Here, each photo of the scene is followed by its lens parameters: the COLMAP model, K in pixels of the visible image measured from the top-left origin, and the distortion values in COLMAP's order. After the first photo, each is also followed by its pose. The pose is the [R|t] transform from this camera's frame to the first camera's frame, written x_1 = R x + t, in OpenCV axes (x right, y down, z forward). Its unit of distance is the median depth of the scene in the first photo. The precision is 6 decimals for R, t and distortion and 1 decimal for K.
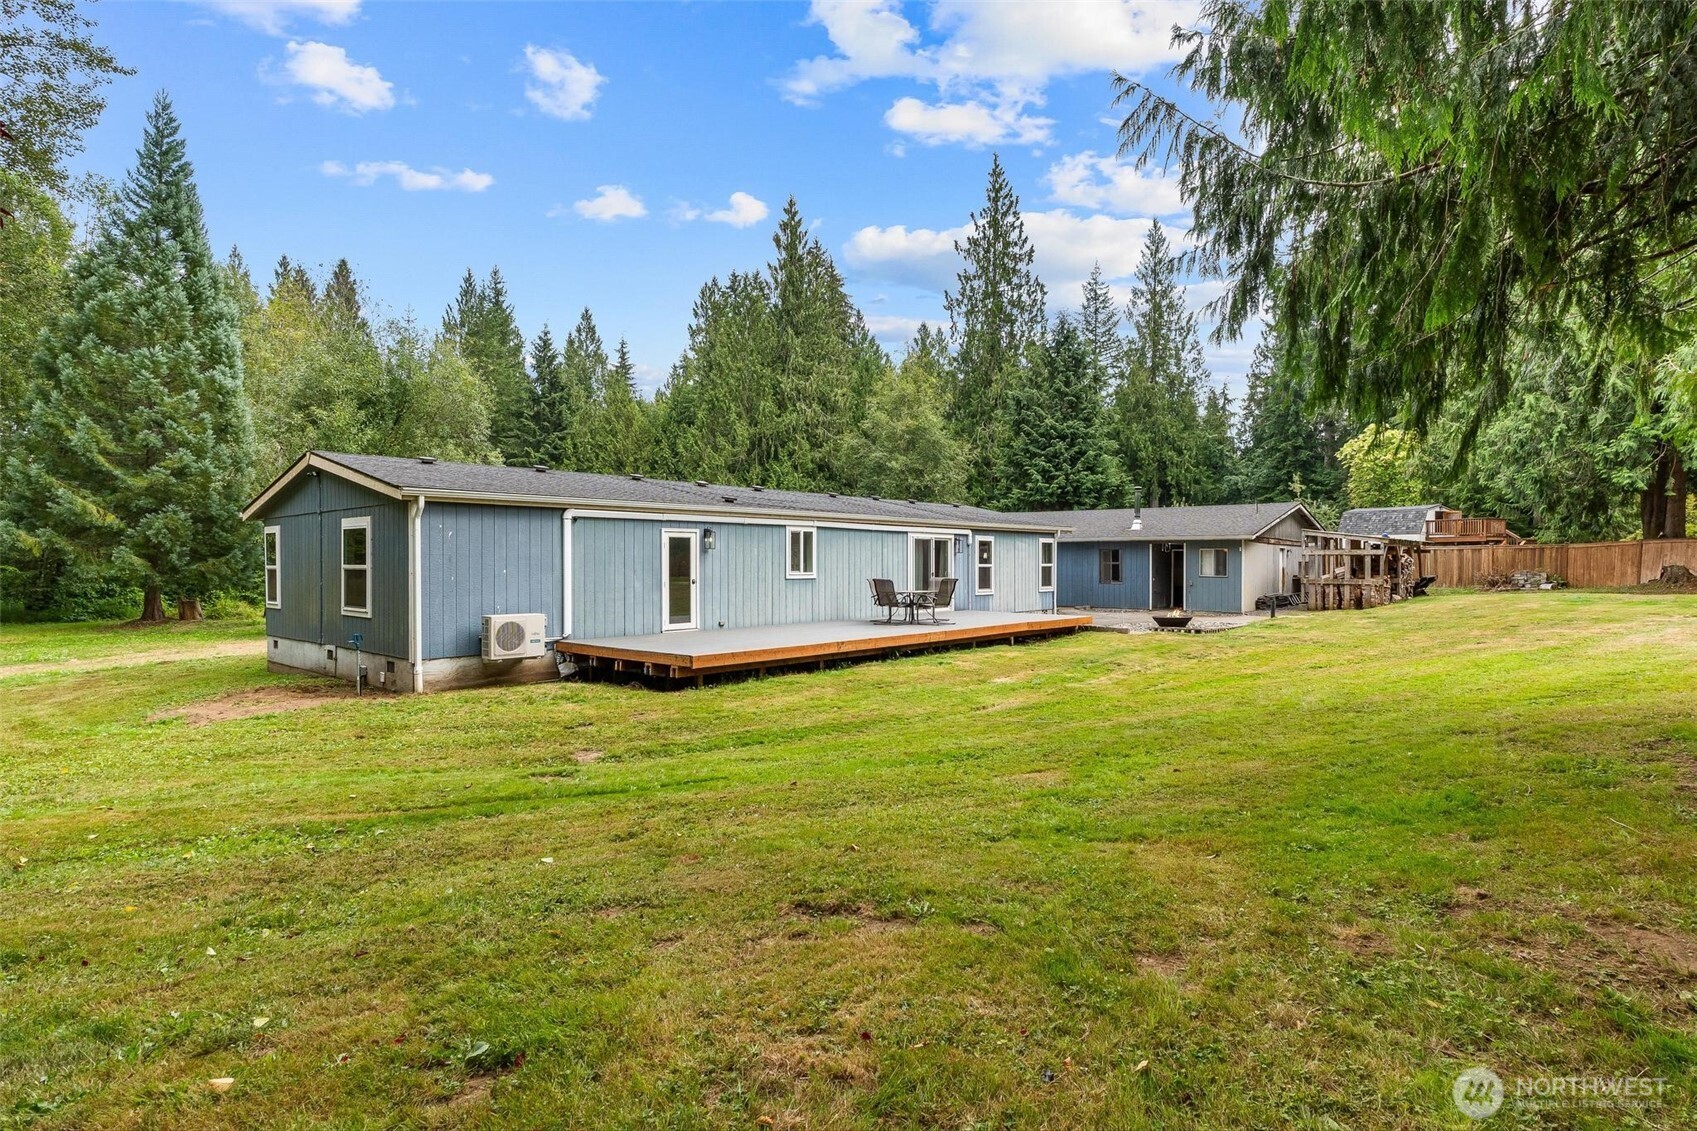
lens RADIAL K [[878.3, 0, 848.5], [0, 878.3, 565.5], [0, 0, 1]] dist [-0.000428, -0.000106]
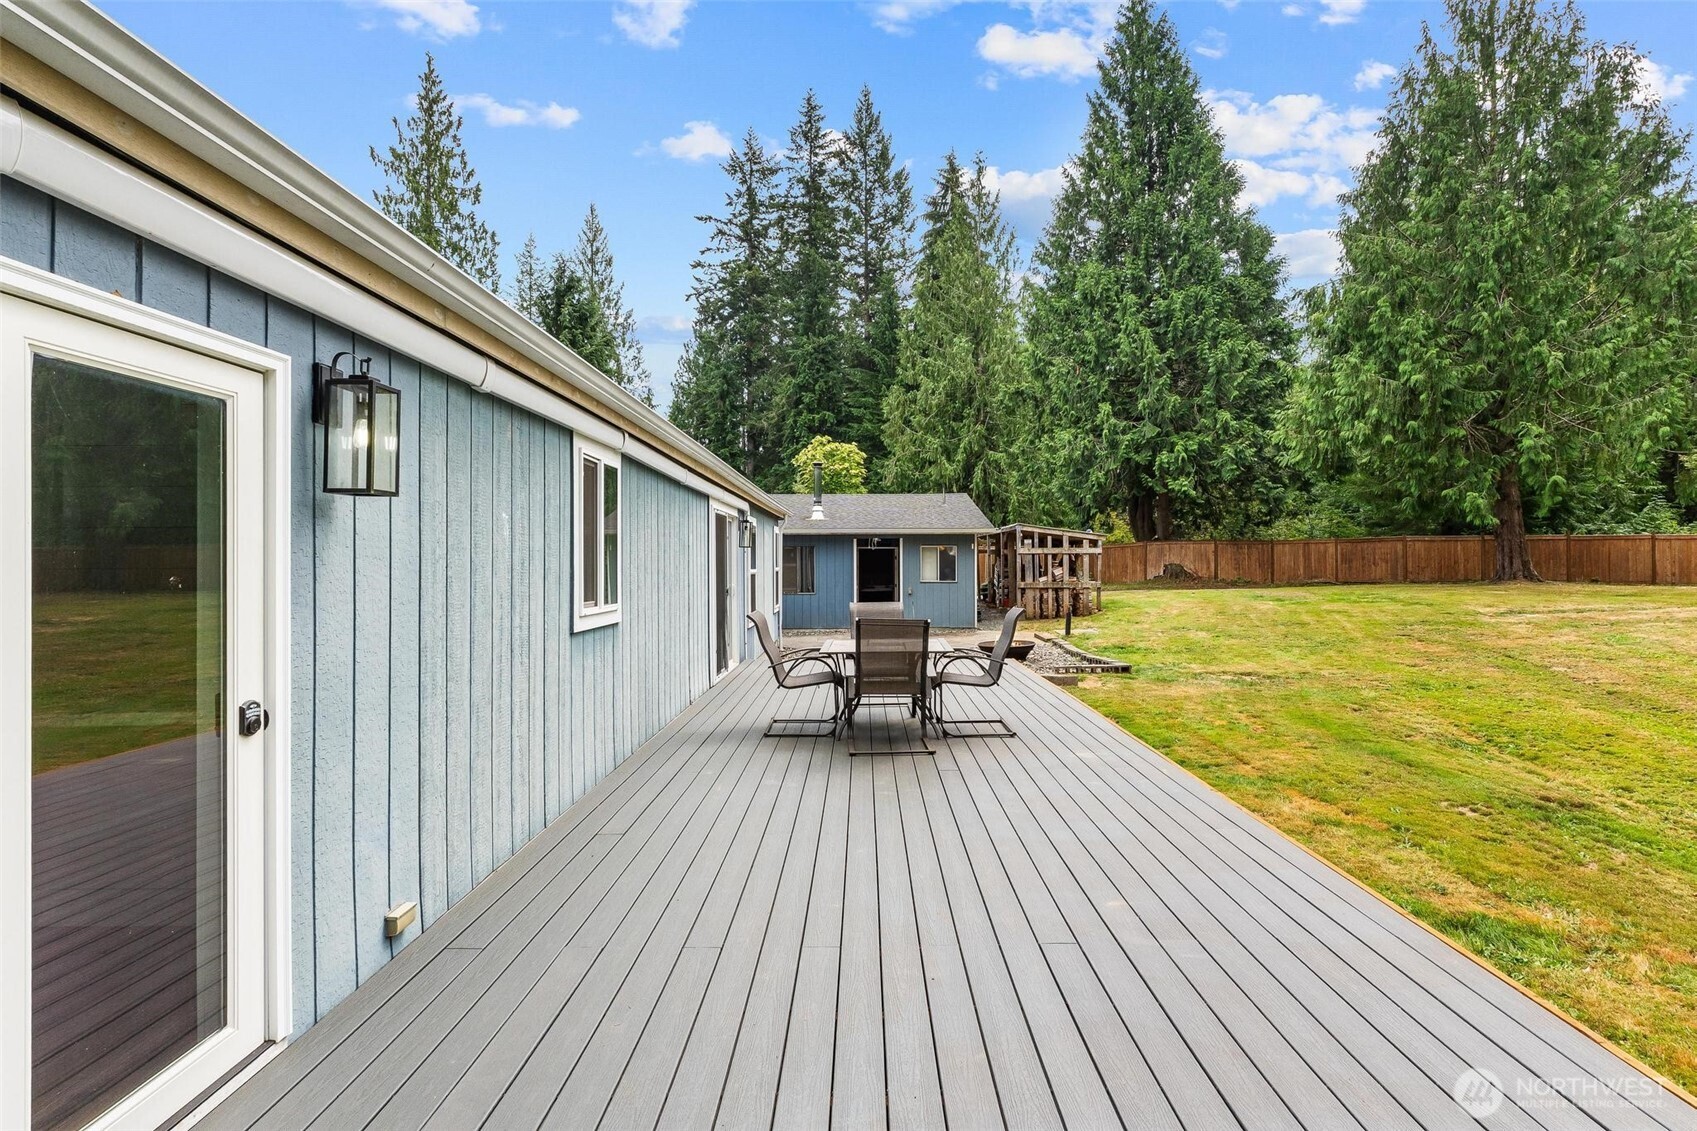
lens RADIAL K [[810.0, 0, 848.5], [0, 810.0, 565.5], [0, 0, 1]] dist [-0.002410, -0.000033]
pose [[0.742631, -0.007812, 0.669655, -0.108108], [0.009136, 0.999957, 0.001533, -0.003326], [-0.669638, 0.004979, 0.742671, 0.476703]]
